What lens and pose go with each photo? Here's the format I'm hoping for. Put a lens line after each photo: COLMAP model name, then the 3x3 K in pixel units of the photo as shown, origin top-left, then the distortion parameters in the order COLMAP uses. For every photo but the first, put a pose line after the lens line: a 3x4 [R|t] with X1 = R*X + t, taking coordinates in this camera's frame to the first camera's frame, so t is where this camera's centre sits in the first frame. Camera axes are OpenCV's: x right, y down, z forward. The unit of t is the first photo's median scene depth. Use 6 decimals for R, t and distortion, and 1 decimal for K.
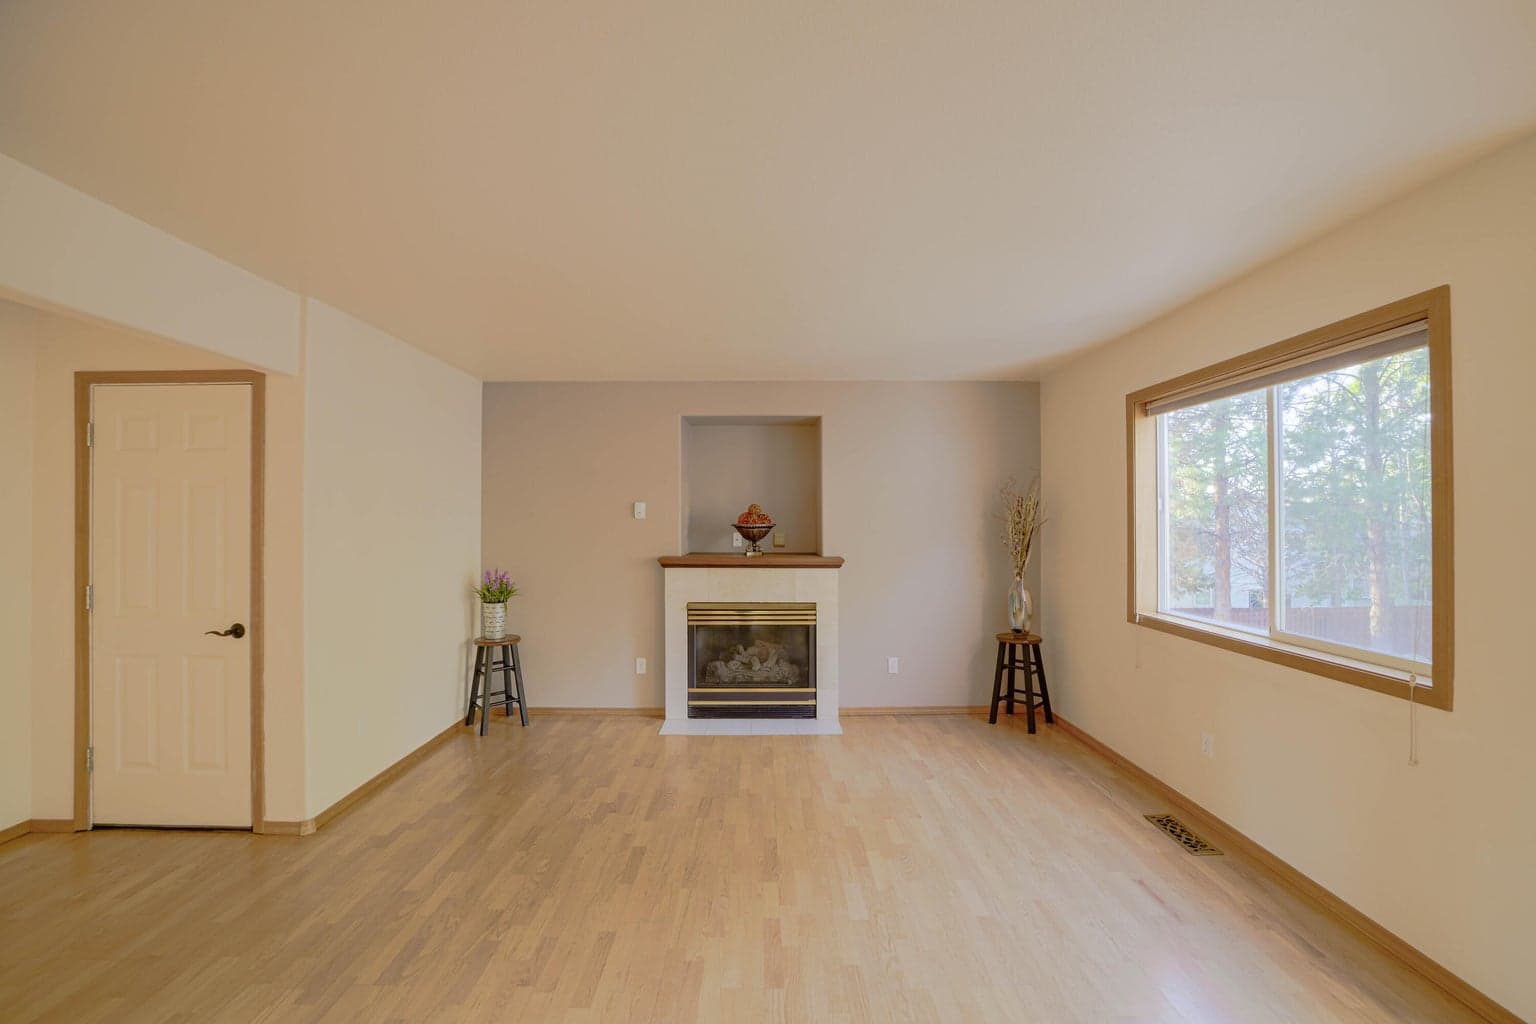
lens RADIAL K [[630.2, 0, 768.0], [0, 630.2, 512.0], [0, 0, 1]] dist [0.000617, 0.000288]
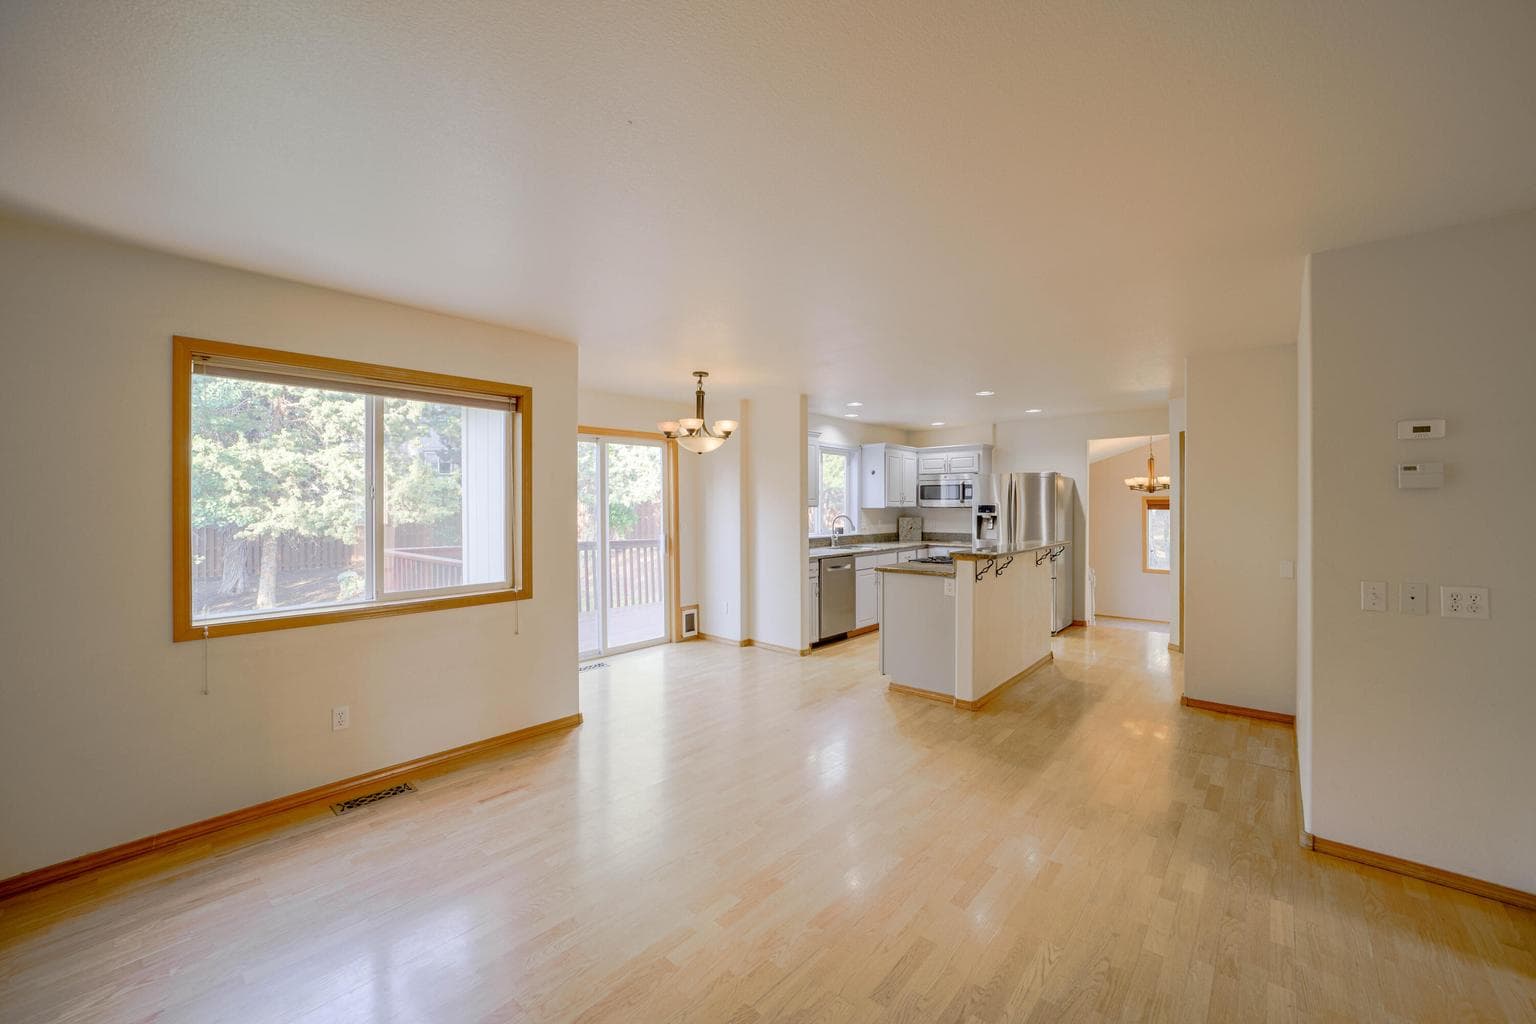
lens RADIAL K [[605.5, 0, 776.1], [0, 605.5, 506.3], [0, 0, 1]] dist [-0.000374, 0.000218]
pose [[-0.764206, -0.001897, 0.644969, -0.590293], [-0.007325, 0.999957, -0.005738, 0.018855], [-0.644931, -0.009109, -0.764187, 1.508972]]
